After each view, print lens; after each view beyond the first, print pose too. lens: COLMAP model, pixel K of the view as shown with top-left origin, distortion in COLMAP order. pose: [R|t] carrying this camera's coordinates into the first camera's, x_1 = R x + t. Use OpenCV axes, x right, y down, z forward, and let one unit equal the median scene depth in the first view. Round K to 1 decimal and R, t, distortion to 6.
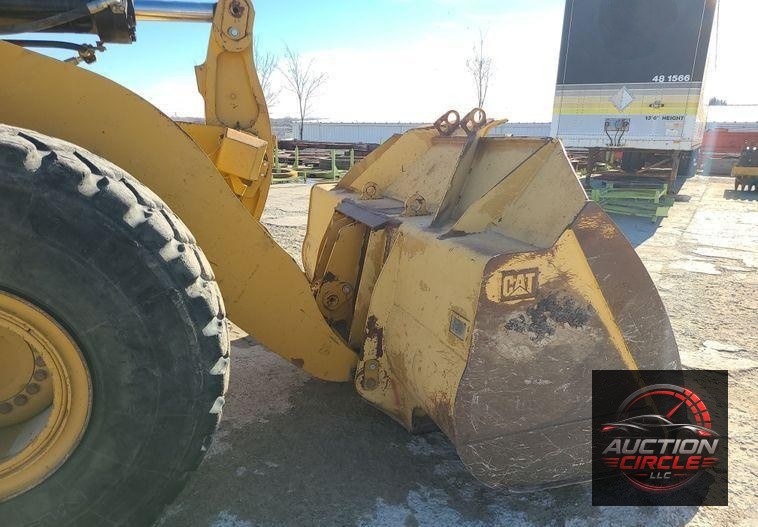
lens RADIAL K [[563.8, 0, 362.4], [0, 563.8, 269.6], [0, 0, 1]] dist [0.030647, -0.003192]
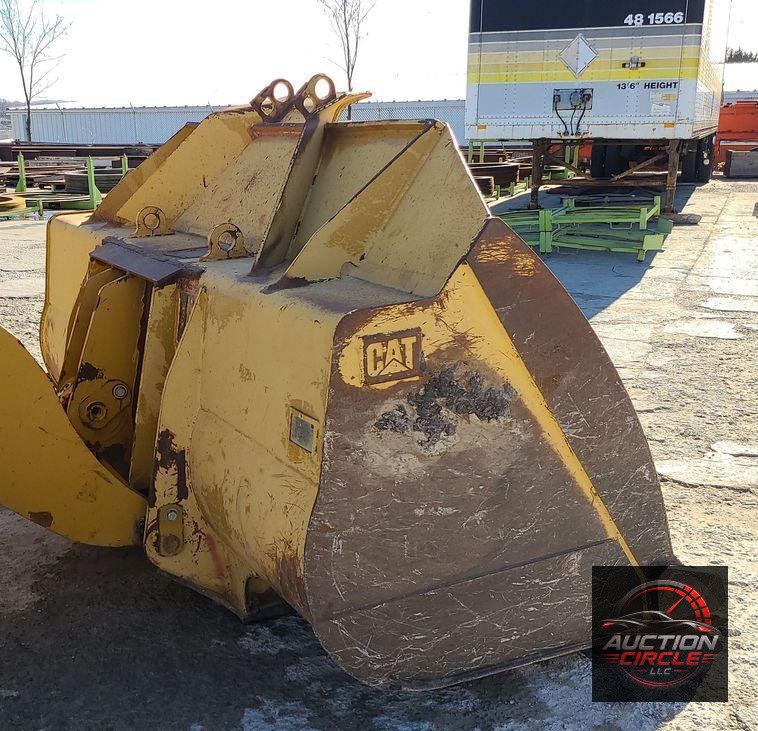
lens RADIAL K [[1046.3, 0, 340.4], [0, 1046.3, 413.1], [0, 0, 1]] dist [0.037802, 0.061605]
pose [[0.986054, -0.071697, 0.150193, 0.034508], [0.067491, 0.997176, 0.032925, 0.039210], [-0.152130, -0.022329, 0.988108, -0.117201]]
